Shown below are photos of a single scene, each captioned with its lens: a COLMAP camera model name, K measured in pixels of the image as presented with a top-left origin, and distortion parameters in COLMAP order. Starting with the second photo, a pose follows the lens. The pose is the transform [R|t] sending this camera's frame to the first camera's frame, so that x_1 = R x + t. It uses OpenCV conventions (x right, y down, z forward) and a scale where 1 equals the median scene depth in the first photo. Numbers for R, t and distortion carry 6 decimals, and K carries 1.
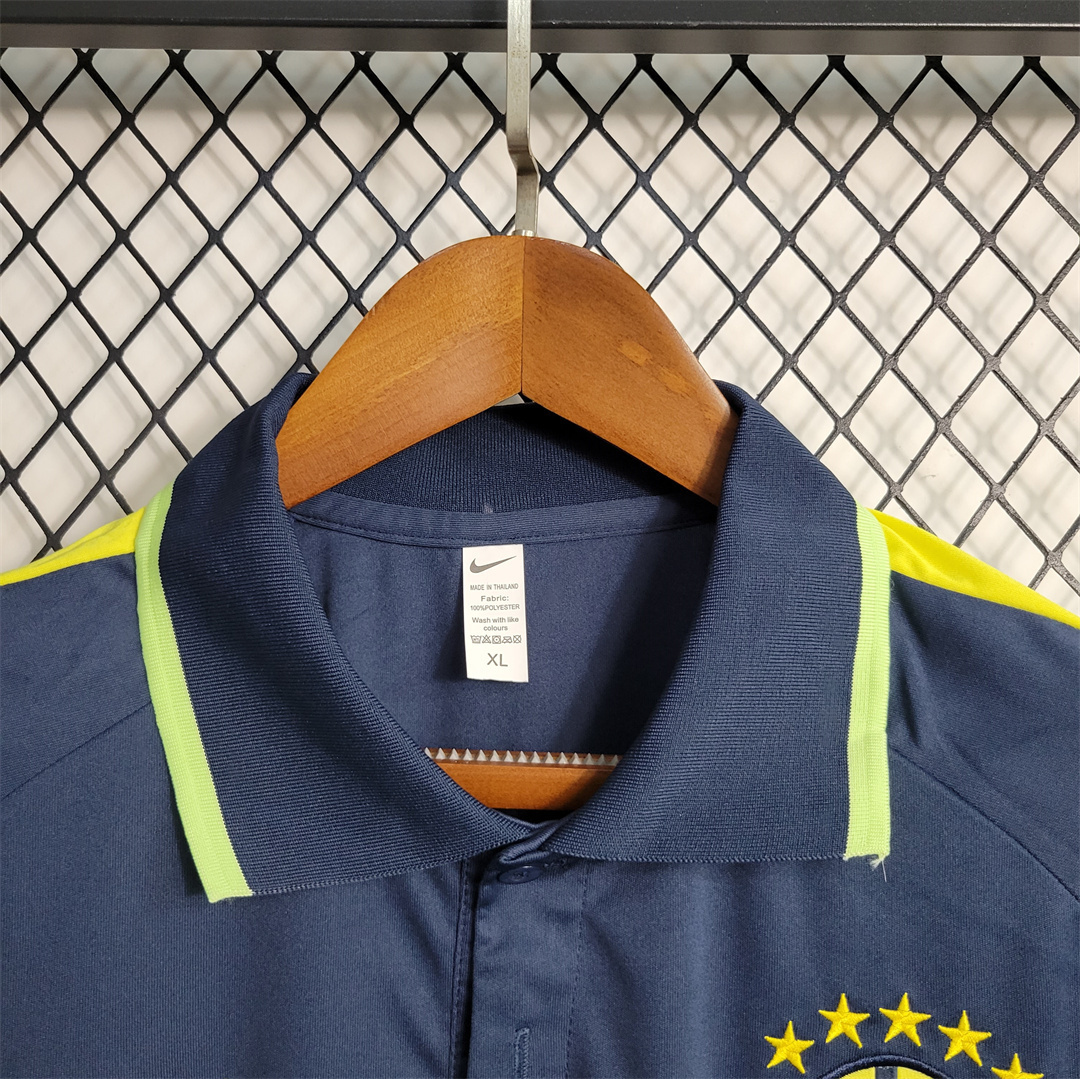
lens RADIAL K [[1143.2, 0, 538.3], [0, 1143.2, 570.1], [0, 0, 1]] dist [-0.006865, 0.001835]
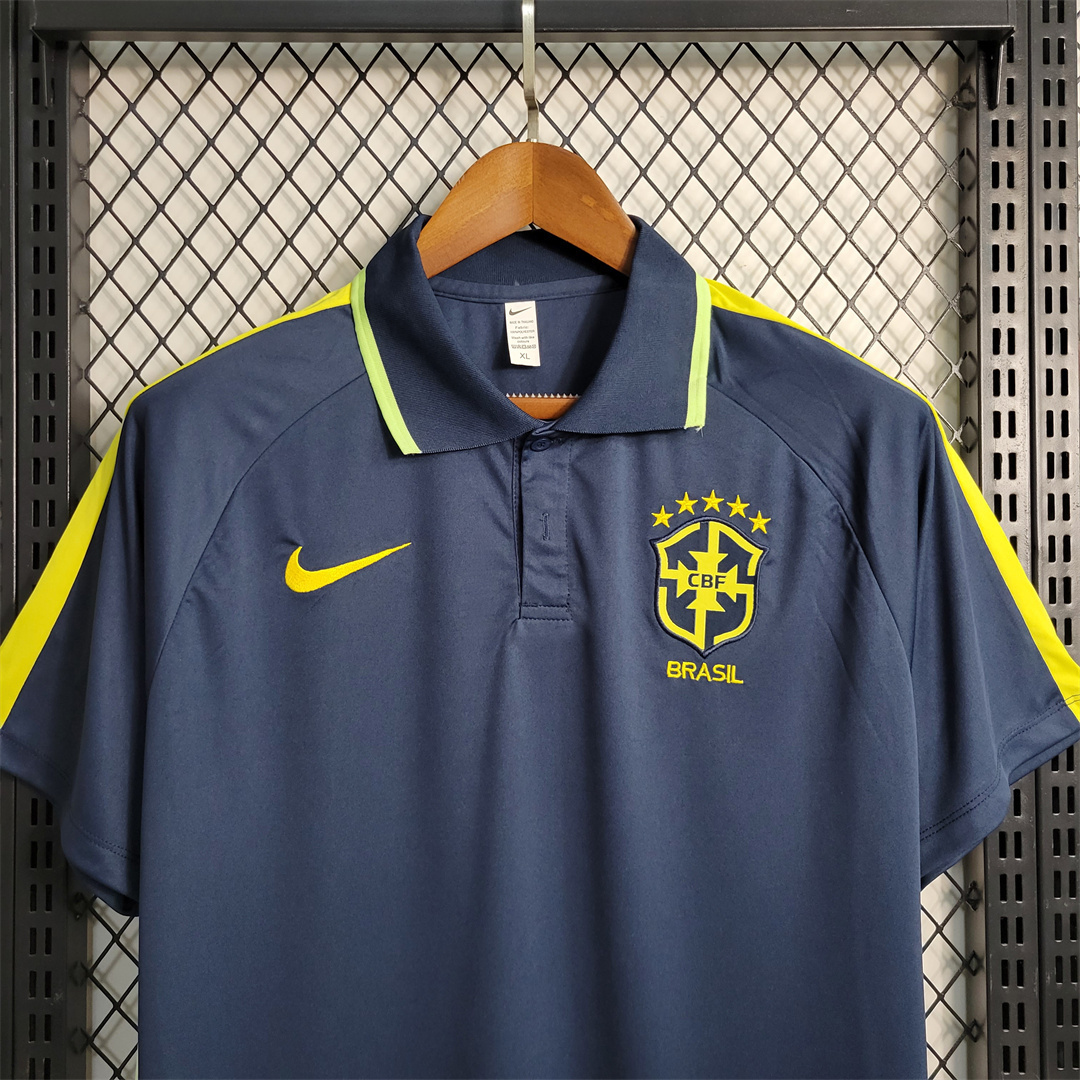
lens RADIAL K [[1034.6, 0, 540.0], [0, 1034.6, 540.0], [0, 0, 1]] dist [0.007446, -0.005490]
pose [[0.999258, -0.026368, 0.028086, -0.068236], [0.023040, 0.993347, 0.112834, 0.194635], [-0.030874, -0.112103, 0.993217, -0.874320]]
